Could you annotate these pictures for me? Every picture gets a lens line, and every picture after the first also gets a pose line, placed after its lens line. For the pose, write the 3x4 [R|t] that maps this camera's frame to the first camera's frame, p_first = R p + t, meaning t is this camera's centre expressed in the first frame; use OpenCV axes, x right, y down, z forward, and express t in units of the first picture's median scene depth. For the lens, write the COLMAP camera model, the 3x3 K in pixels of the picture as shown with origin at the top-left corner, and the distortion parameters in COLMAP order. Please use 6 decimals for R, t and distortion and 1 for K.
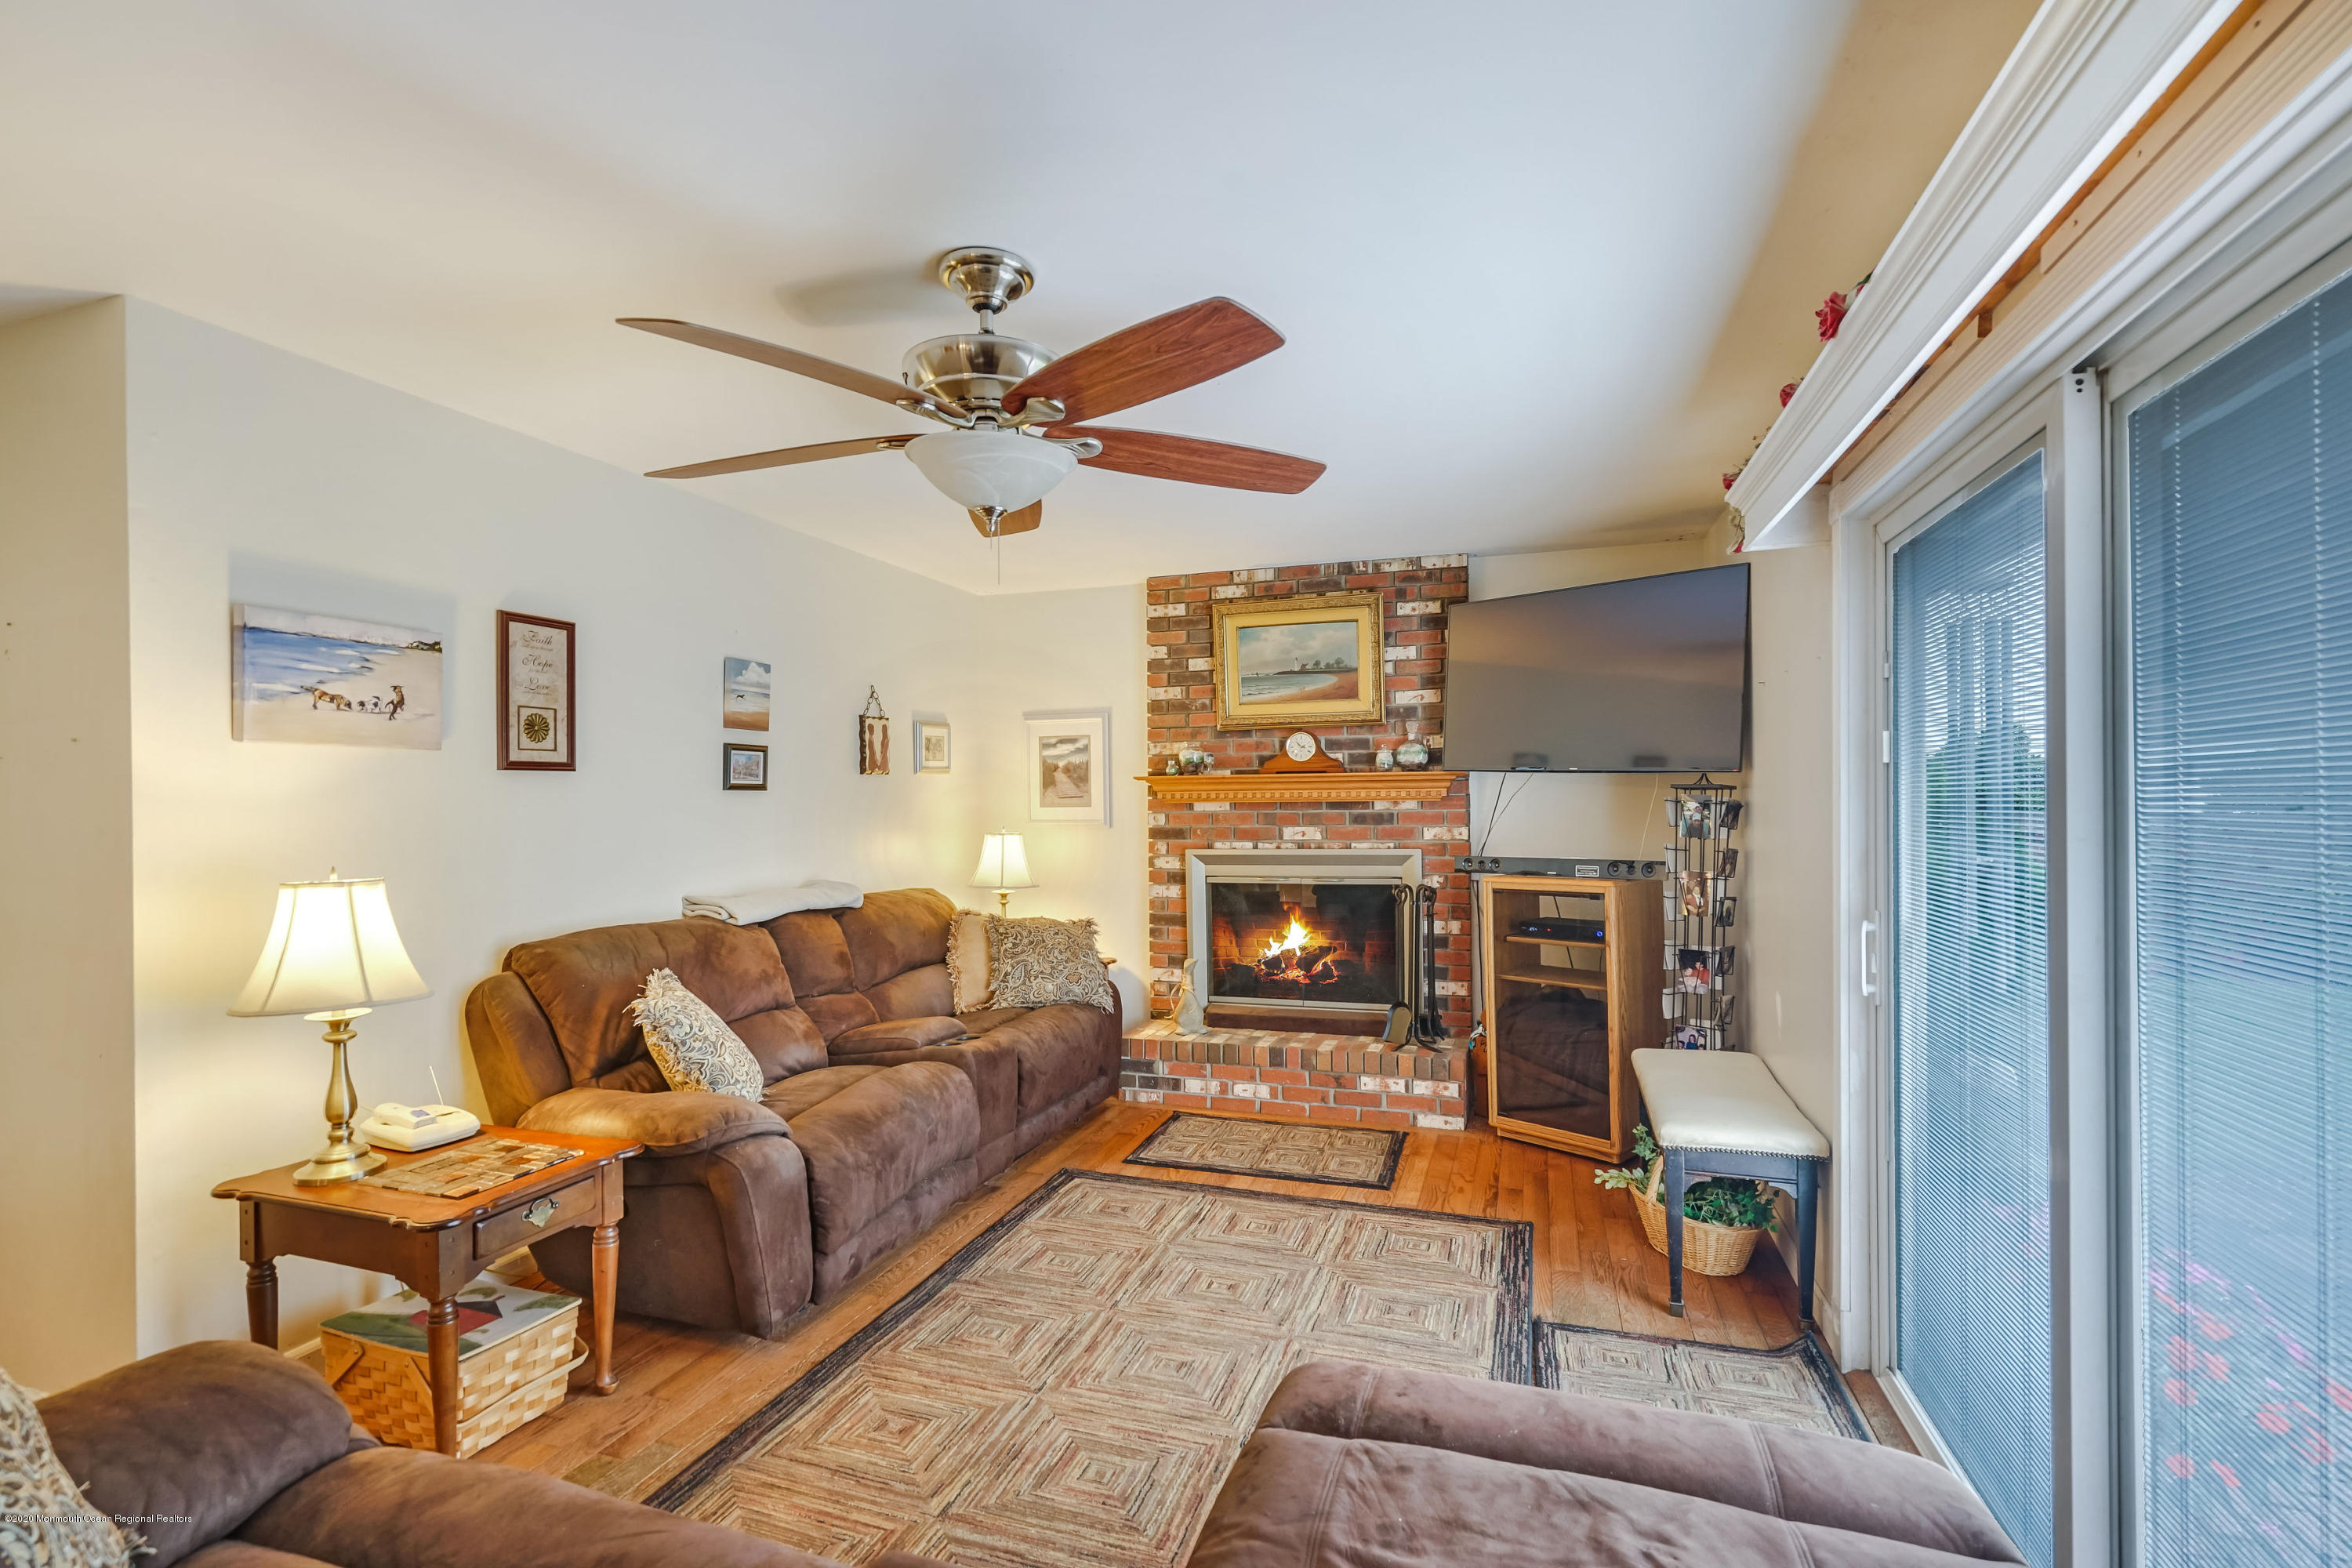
lens RADIAL K [[1063.5, 0, 1180.3], [0, 1063.5, 796.9], [0, 0, 1]] dist [-0.005472, 0.002054]
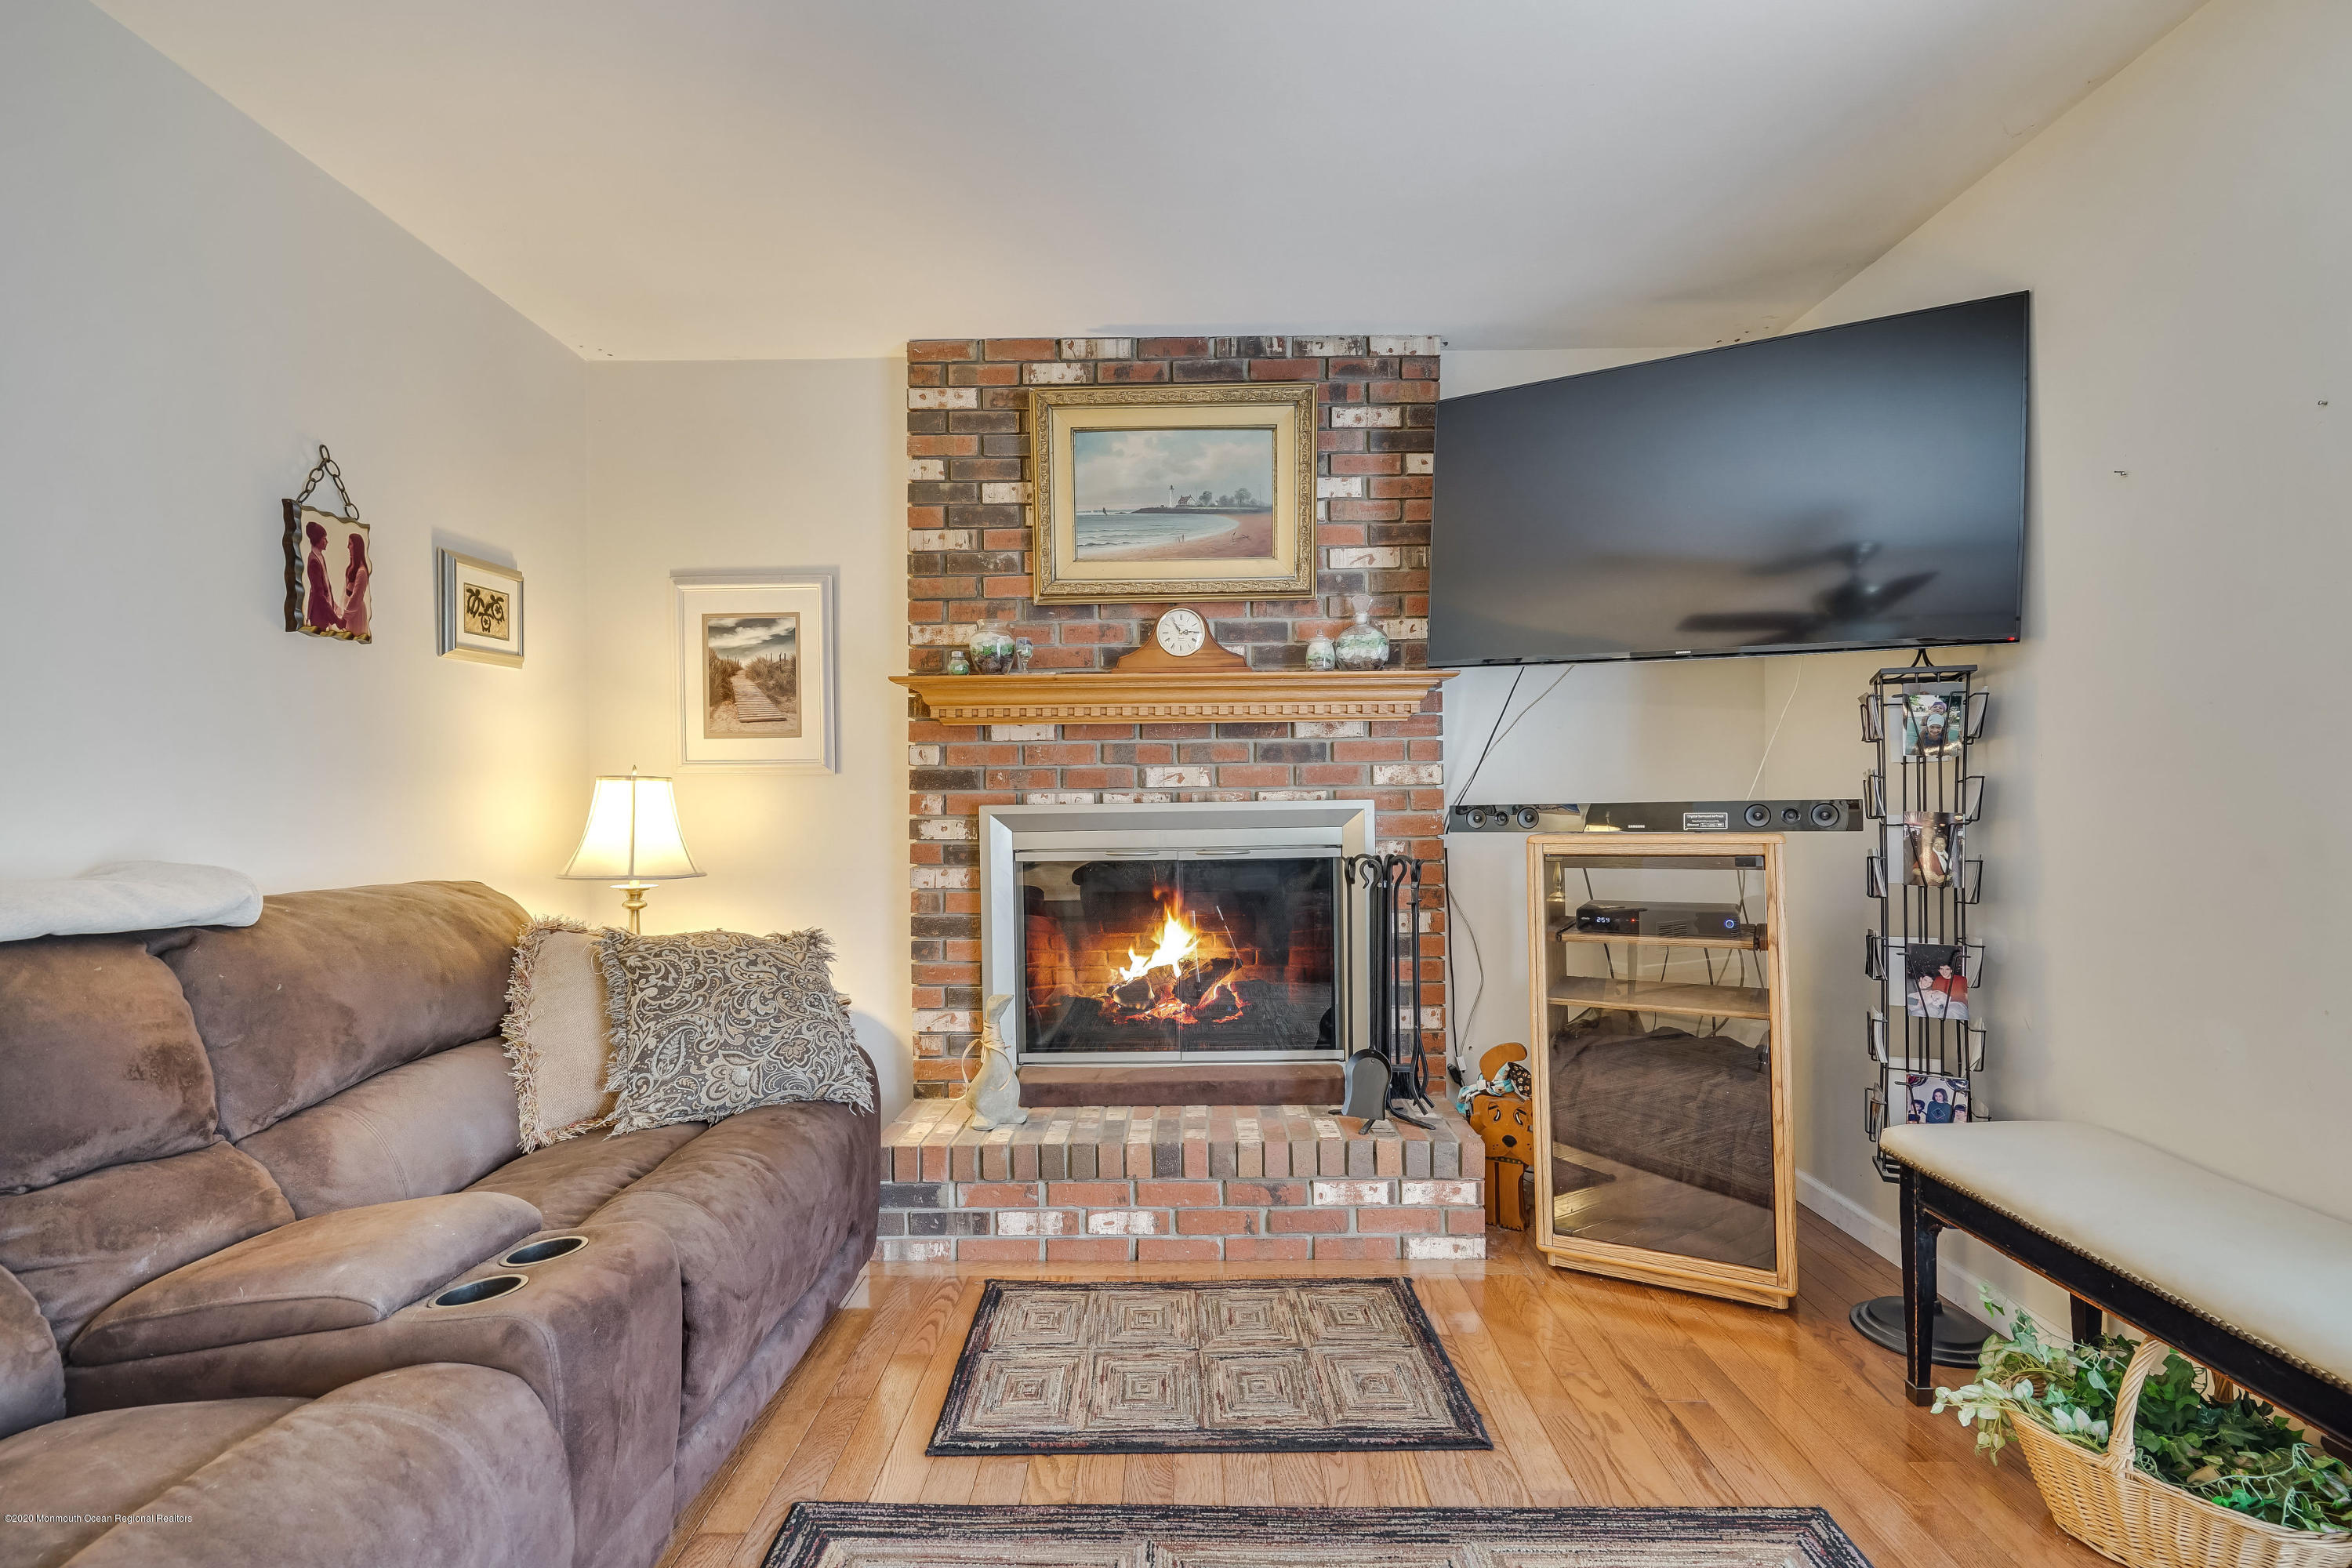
lens RADIAL K [[1063.5, 0, 1176.1], [0, 1063.5, 795.1], [0, 0, 1]] dist [-0.005472, 0.002054]
pose [[0.950965, 0.000450, 0.309299, -0.078698], [-0.000080, 0.999999, -0.001209, 0.047881], [-0.309300, 0.001125, 0.950964, 0.442735]]
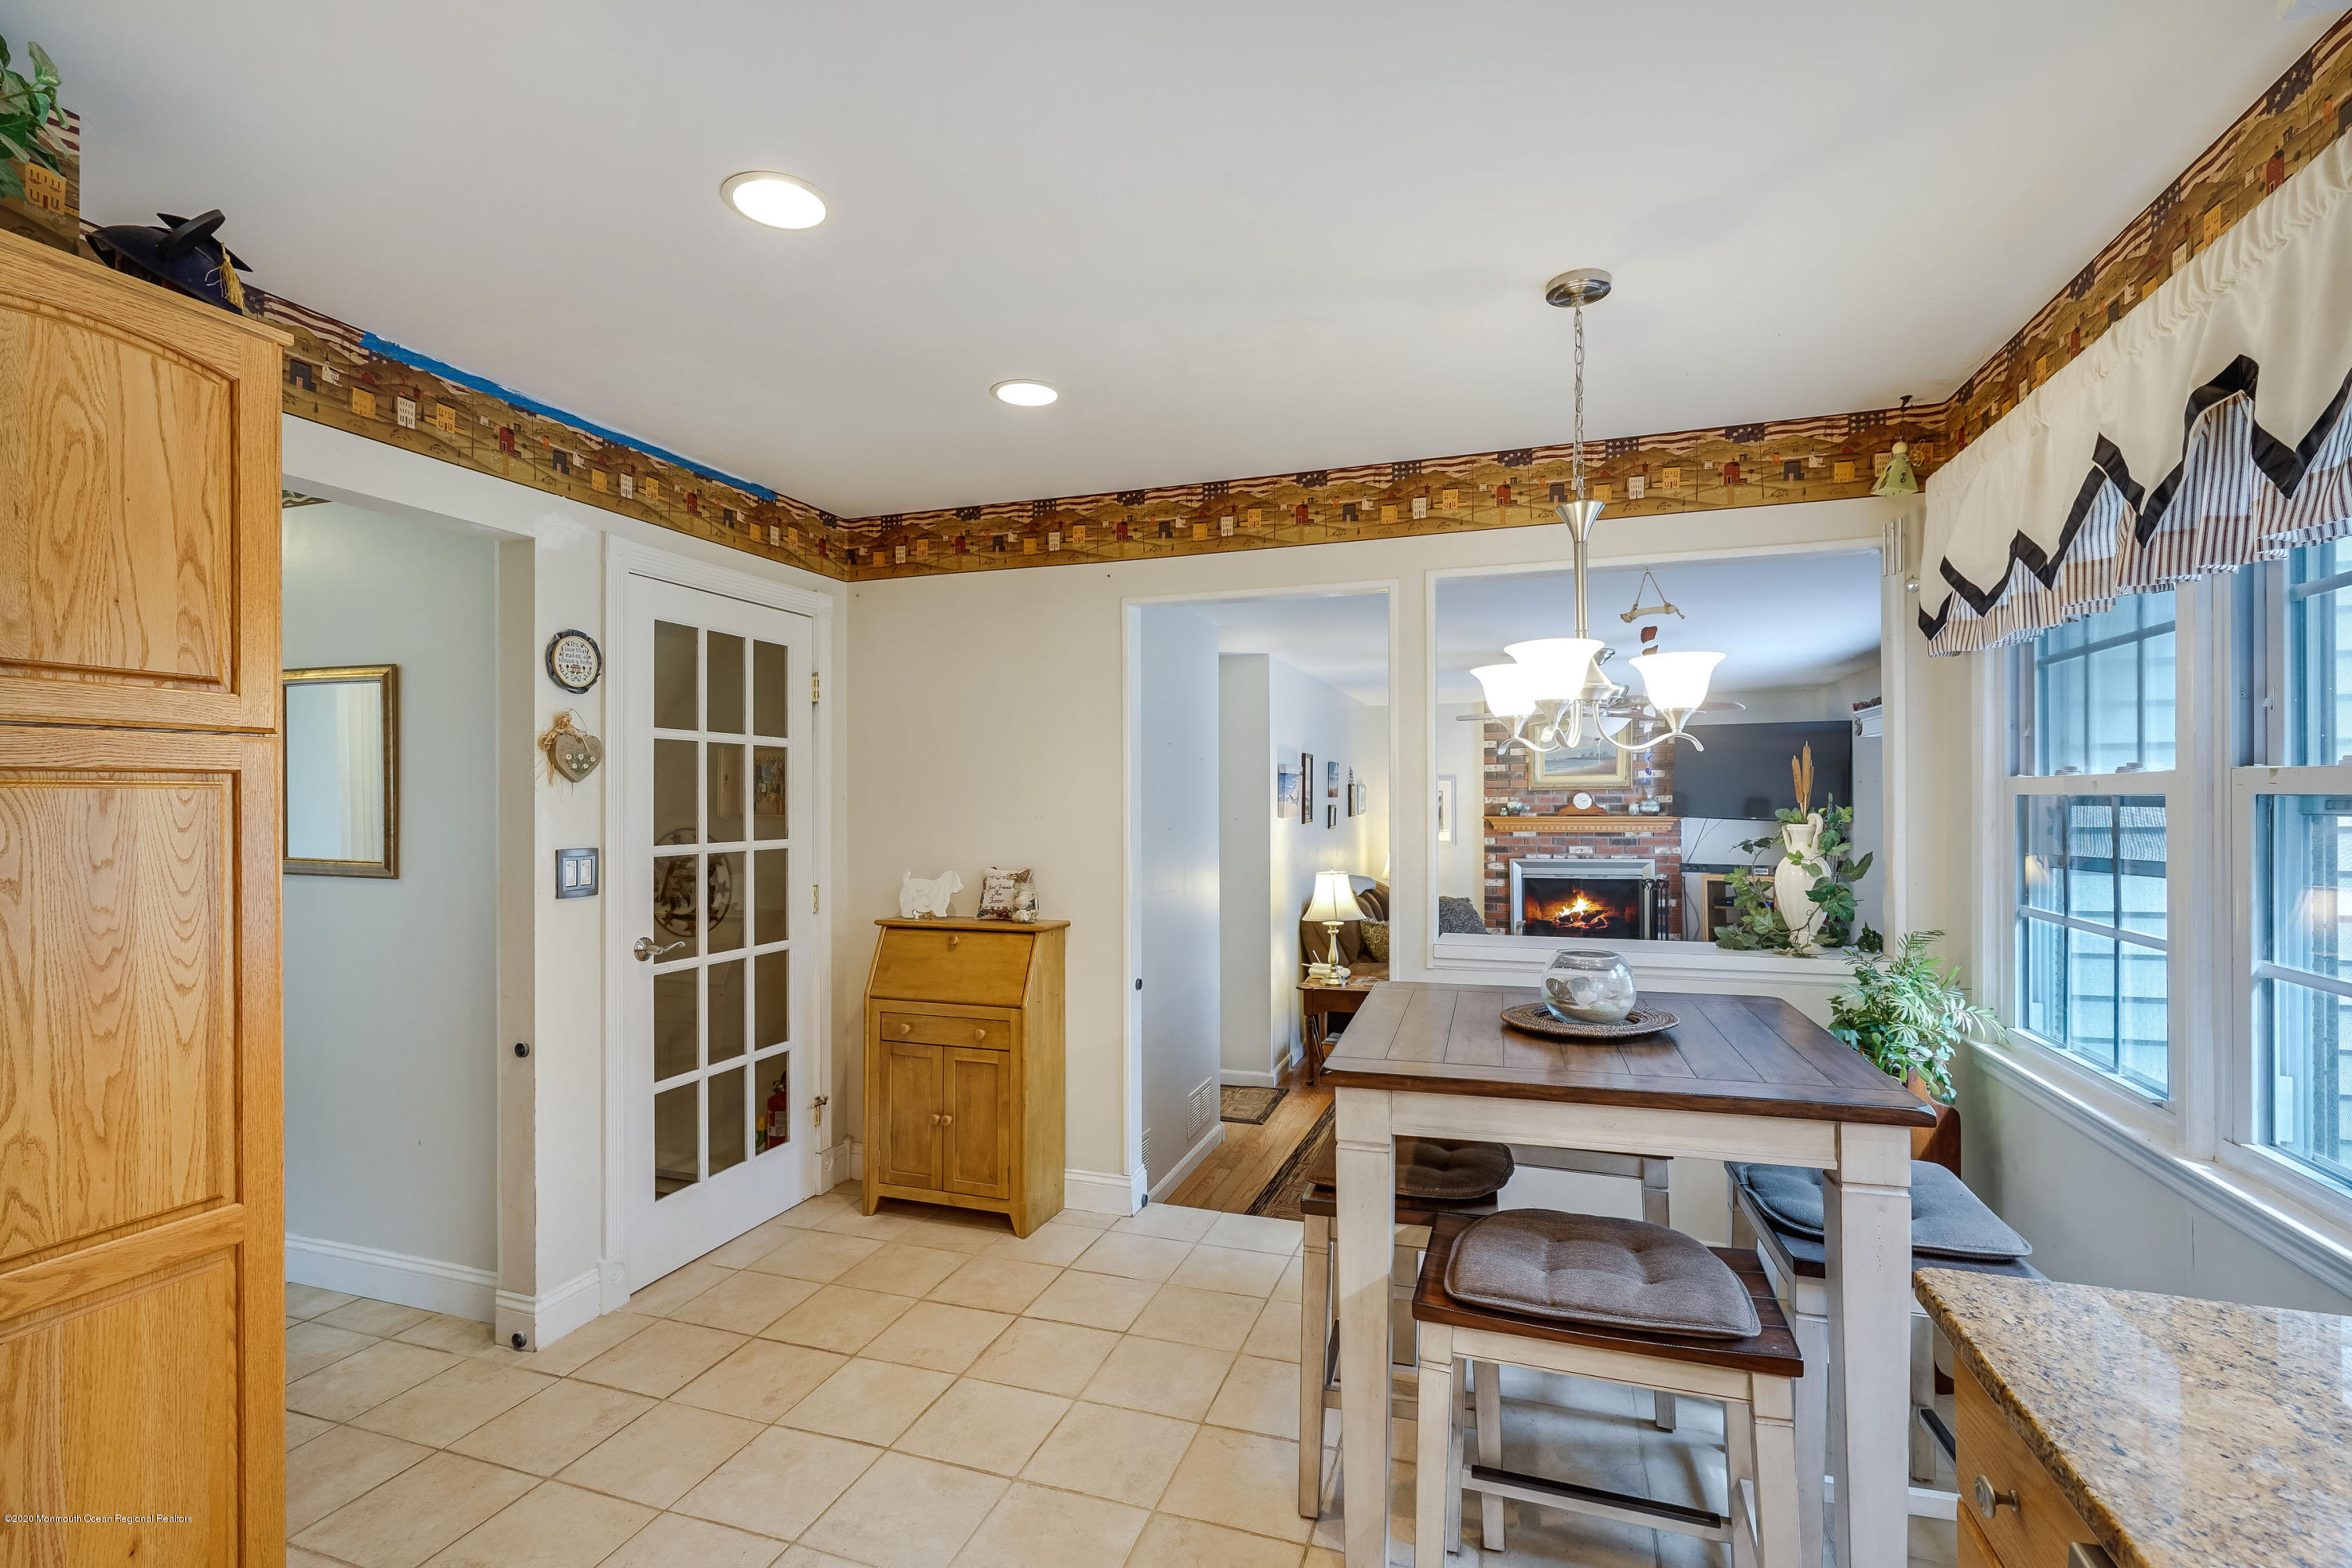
lens RADIAL K [[1063.5, 0, 1175.6], [0, 1063.5, 799.0], [0, 0, 1]] dist [-0.005472, 0.002054]
pose [[0.999982, 0.002797, -0.005238, -0.575532], [-0.002789, 0.999995, 0.001487, -0.053111], [0.005242, -0.001473, 0.999985, -0.801154]]
